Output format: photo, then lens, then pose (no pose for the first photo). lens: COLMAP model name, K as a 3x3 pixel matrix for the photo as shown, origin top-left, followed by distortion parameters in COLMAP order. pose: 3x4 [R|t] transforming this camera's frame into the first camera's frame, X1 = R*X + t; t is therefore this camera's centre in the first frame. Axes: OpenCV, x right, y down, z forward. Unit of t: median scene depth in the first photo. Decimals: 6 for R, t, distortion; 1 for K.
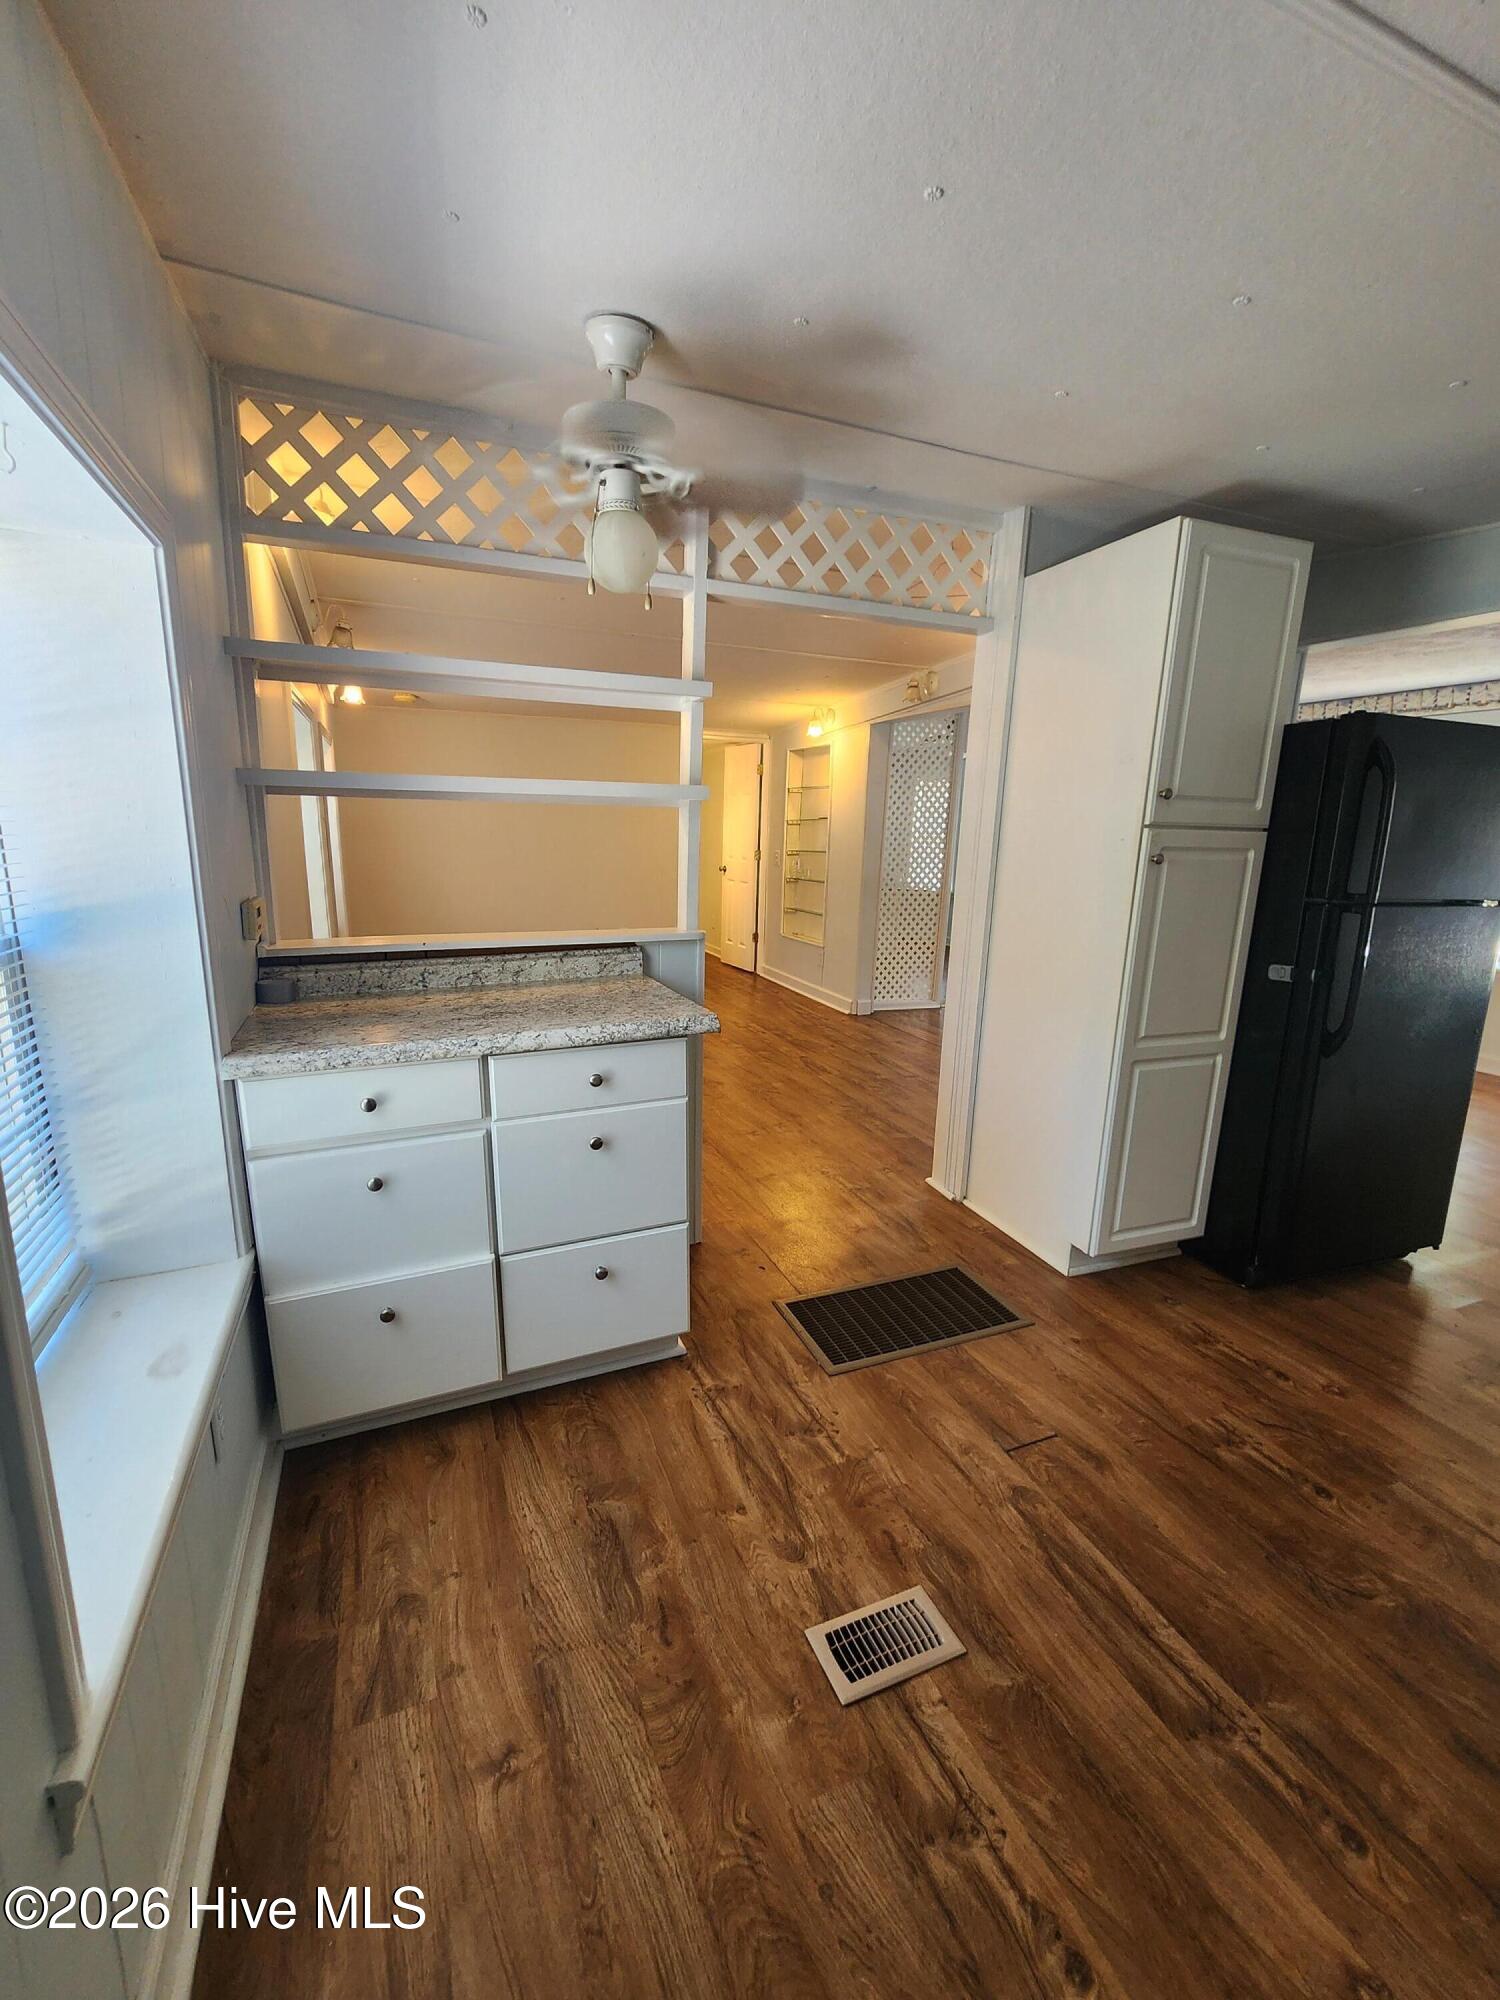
lens RADIAL K [[825.2, 0, 756.5], [0, 825.2, 1003.9], [0, 0, 1]] dist [0.000793, 0.001765]
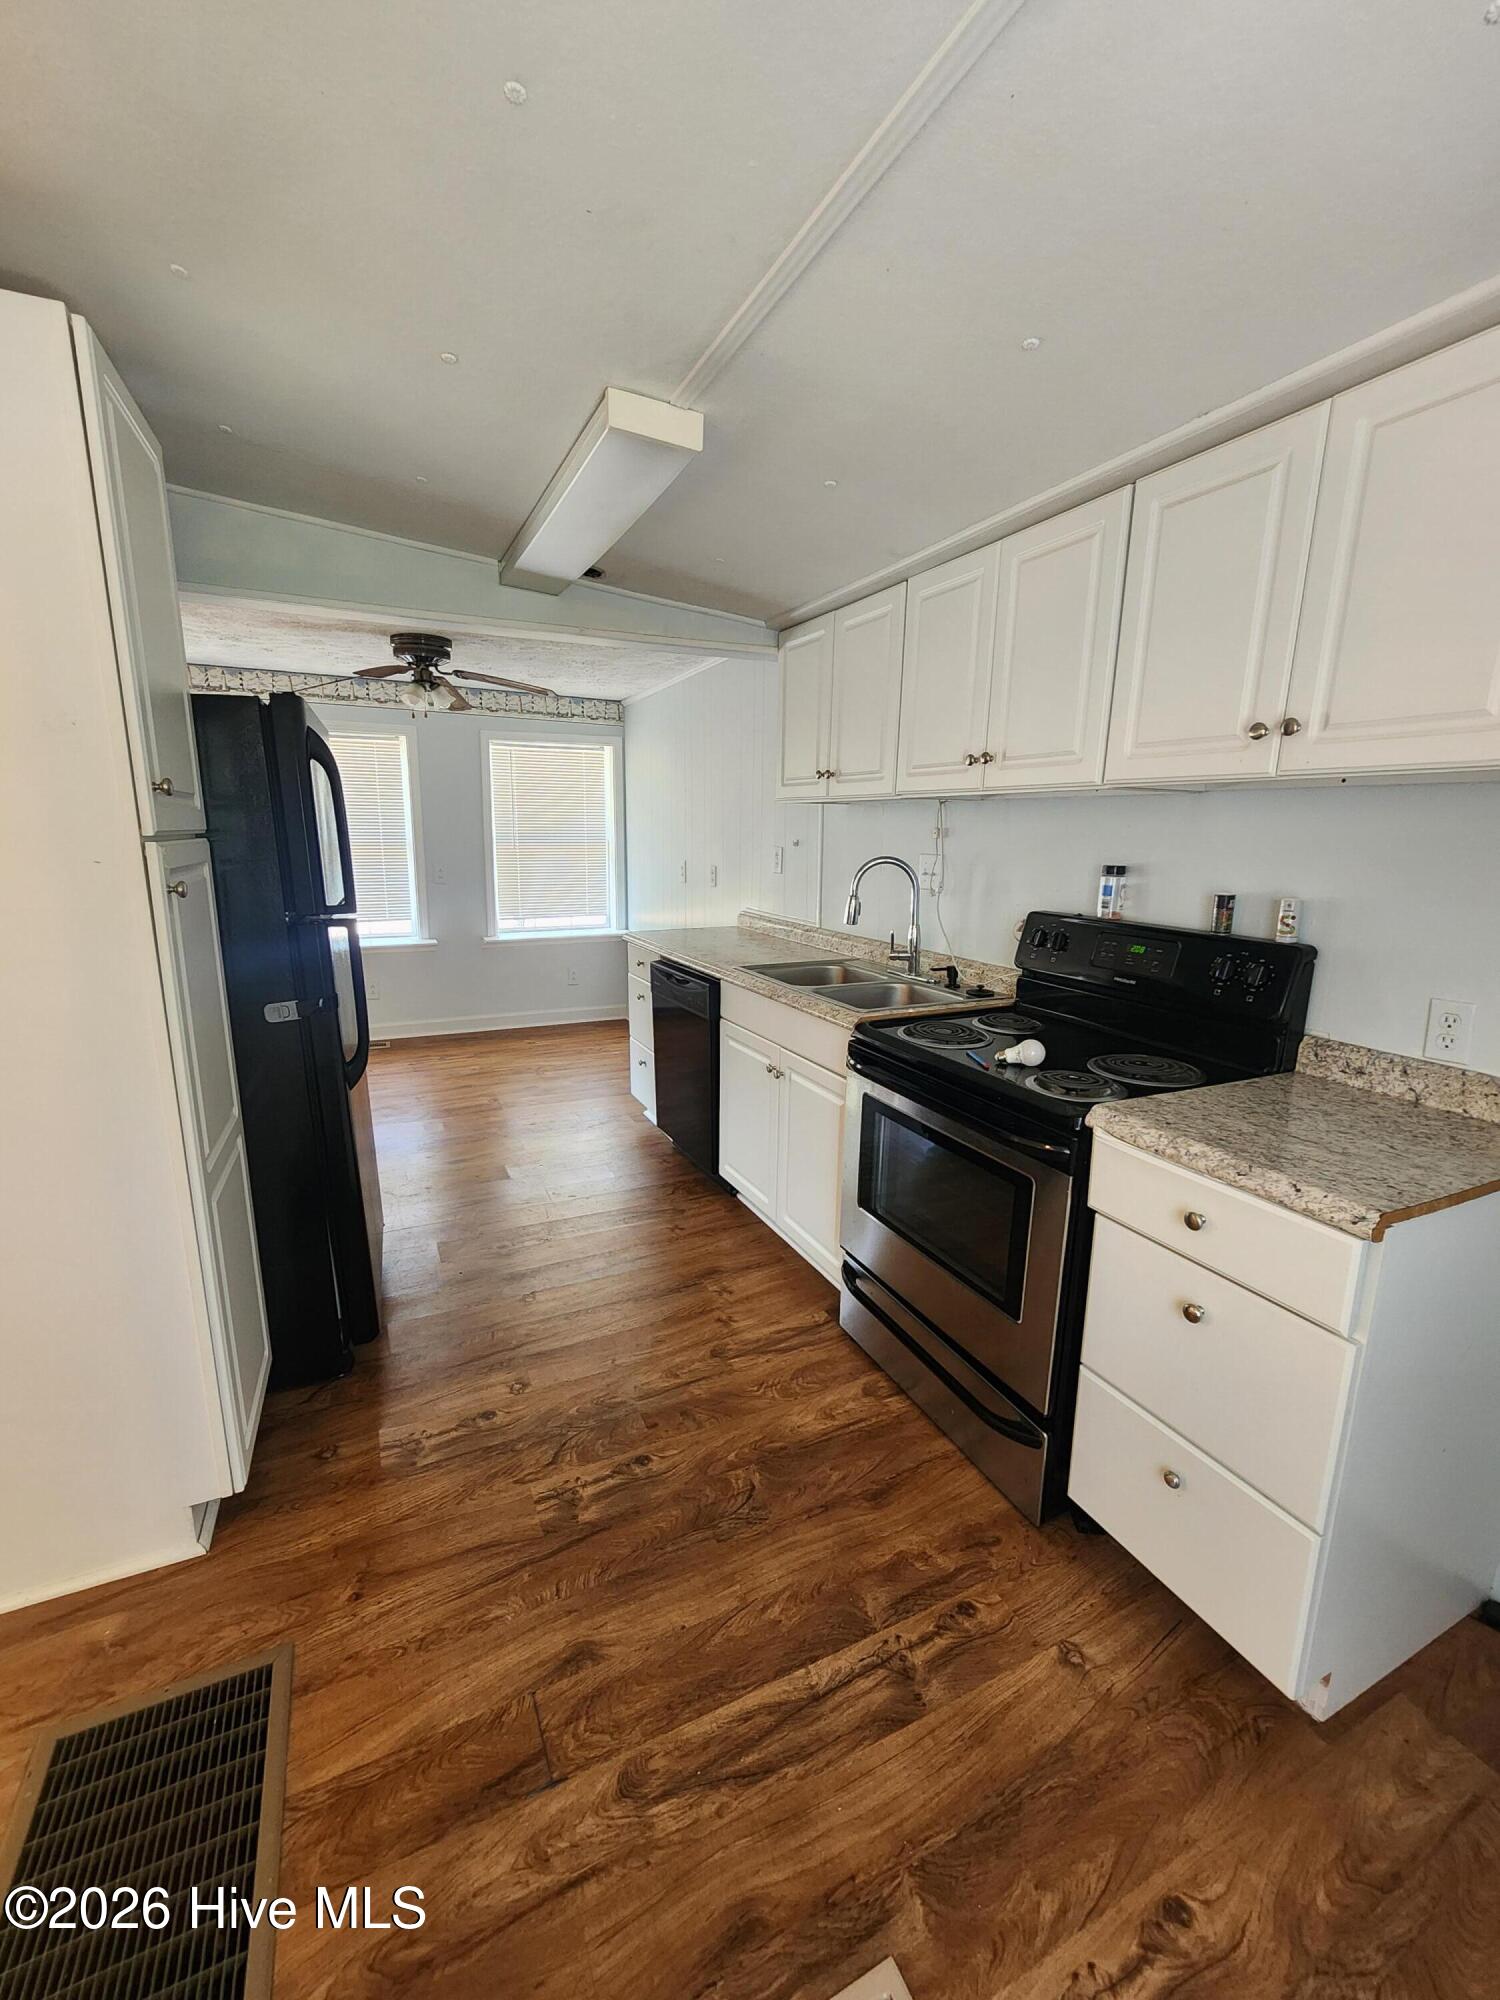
lens RADIAL K [[825.2, 0, 751.1], [0, 825.2, 986.3], [0, 0, 1]] dist [0.000793, 0.001765]
pose [[-0.029155, -0.215540, 0.976060, -0.225566], [0.199768, 0.955519, 0.216972, -0.195984], [-0.979409, 0.201311, 0.015200, 0.731339]]
